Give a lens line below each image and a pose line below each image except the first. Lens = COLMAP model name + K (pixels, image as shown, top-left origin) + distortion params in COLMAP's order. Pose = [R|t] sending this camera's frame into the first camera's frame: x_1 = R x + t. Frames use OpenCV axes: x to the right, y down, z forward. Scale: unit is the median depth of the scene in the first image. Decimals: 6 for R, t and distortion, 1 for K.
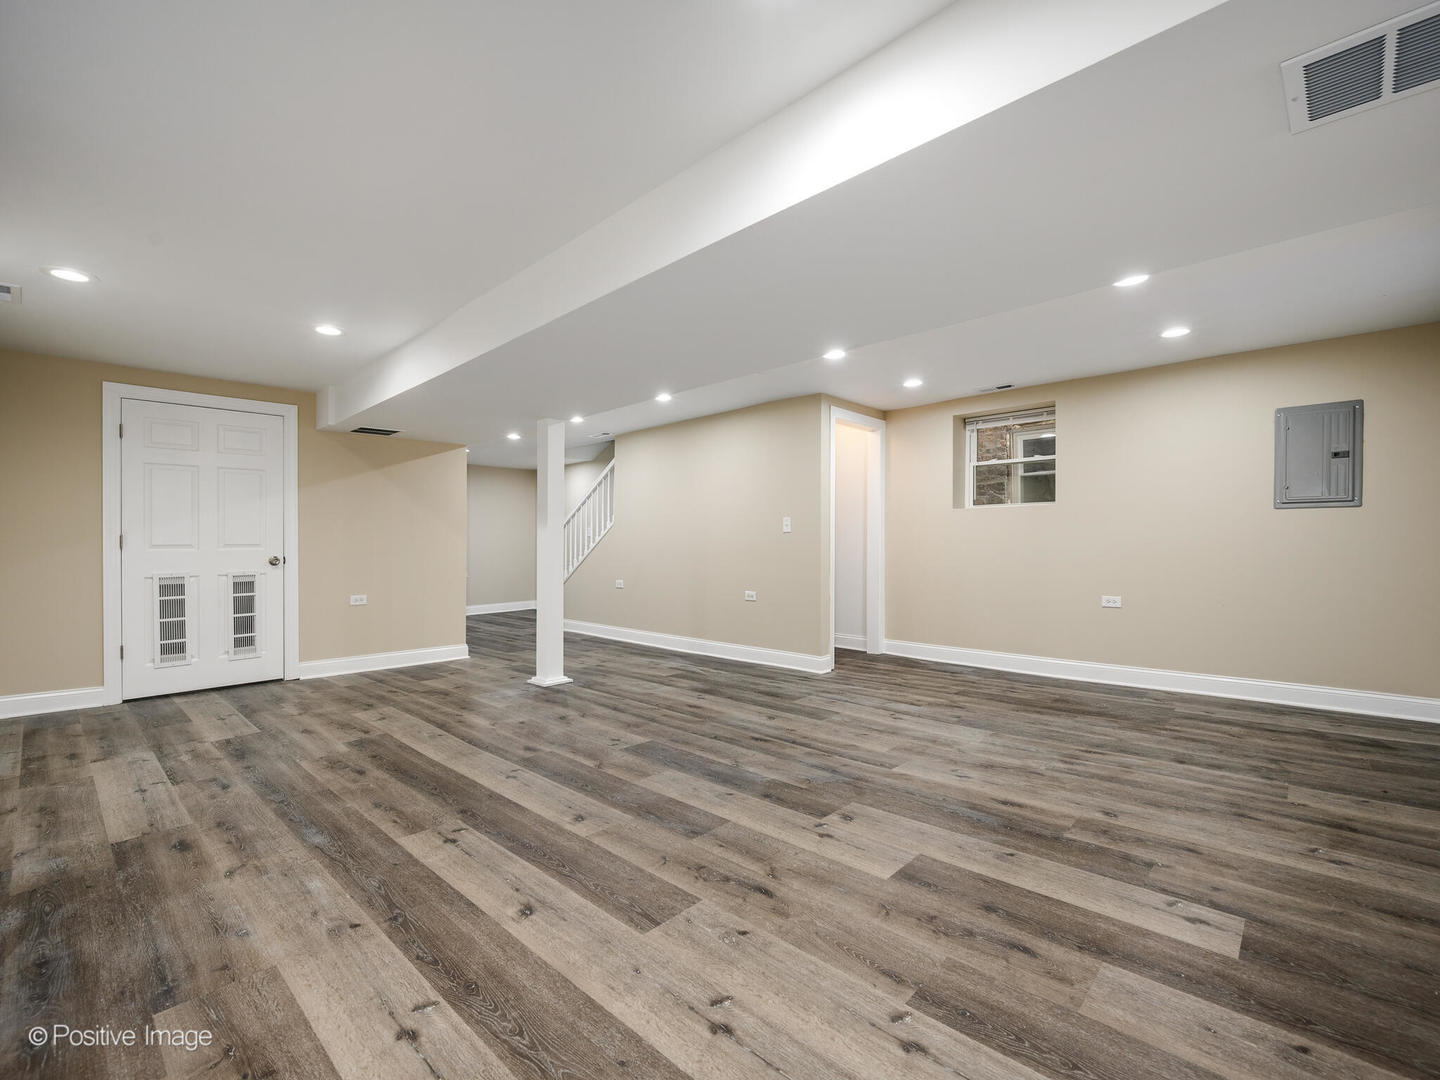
lens RADIAL K [[641.1, 0, 725.0], [0, 641.1, 546.3], [0, 0, 1]] dist [-0.005145, -0.000294]
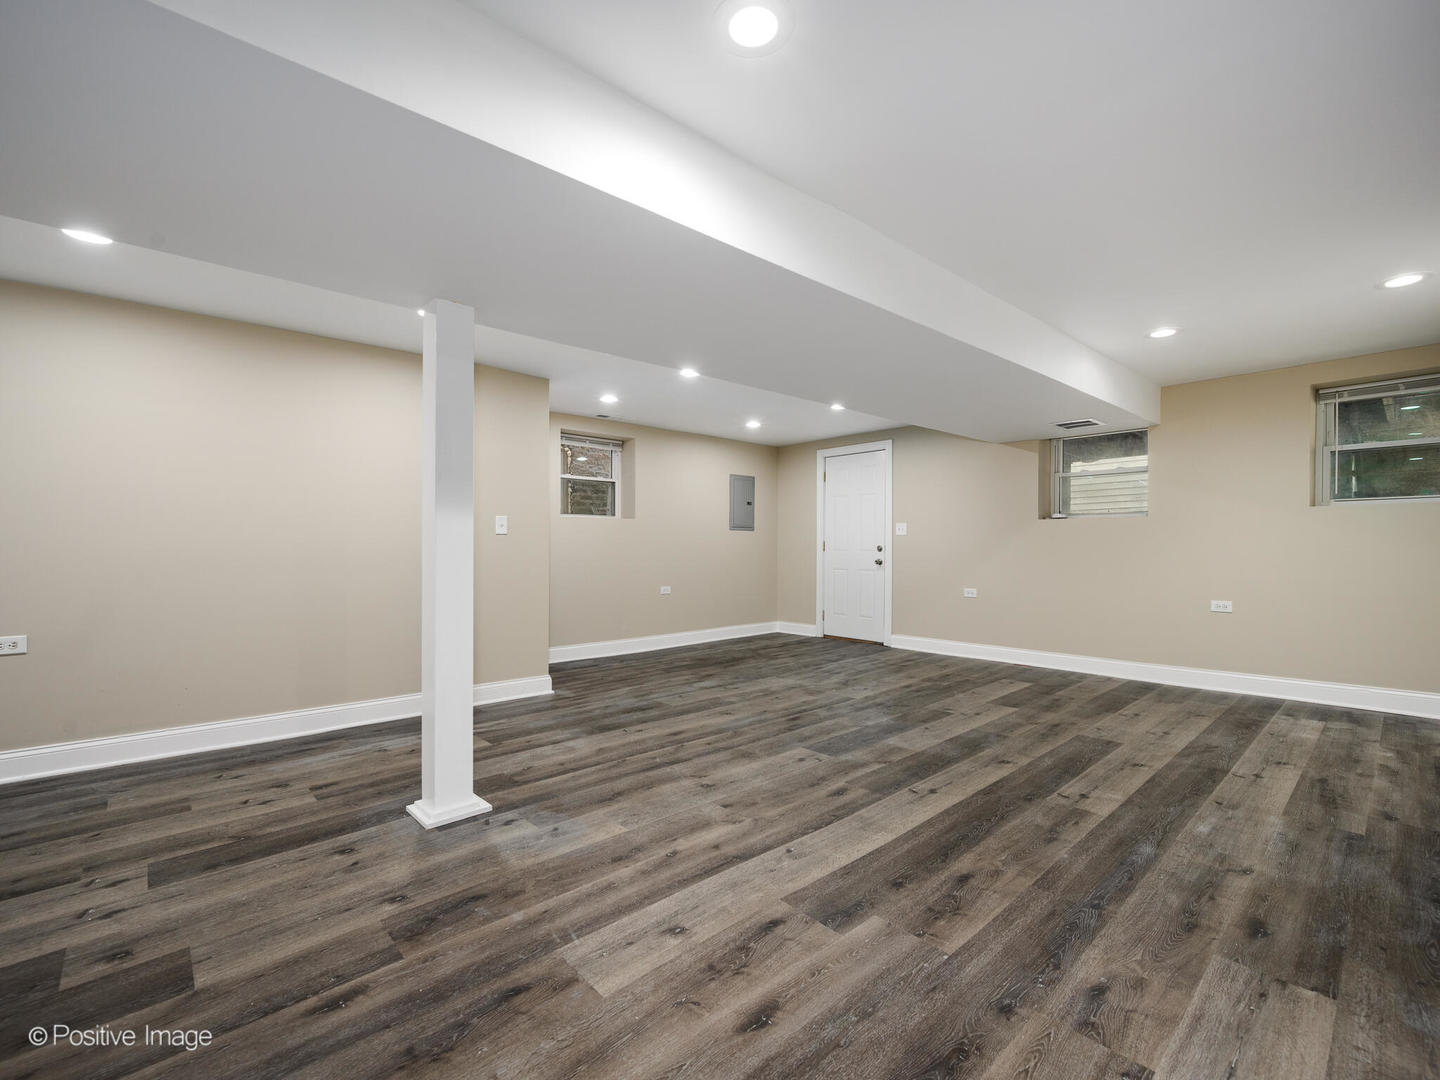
lens RADIAL K [[641.1, 0, 725.0], [0, 641.1, 546.3], [0, 0, 1]] dist [-0.005145, -0.000294]
pose [[0.076006, 0.009246, 0.997065, -1.293072], [0.005511, 0.999938, -0.009693, 0.005129], [-0.997092, 0.006231, 0.075950, 1.220118]]
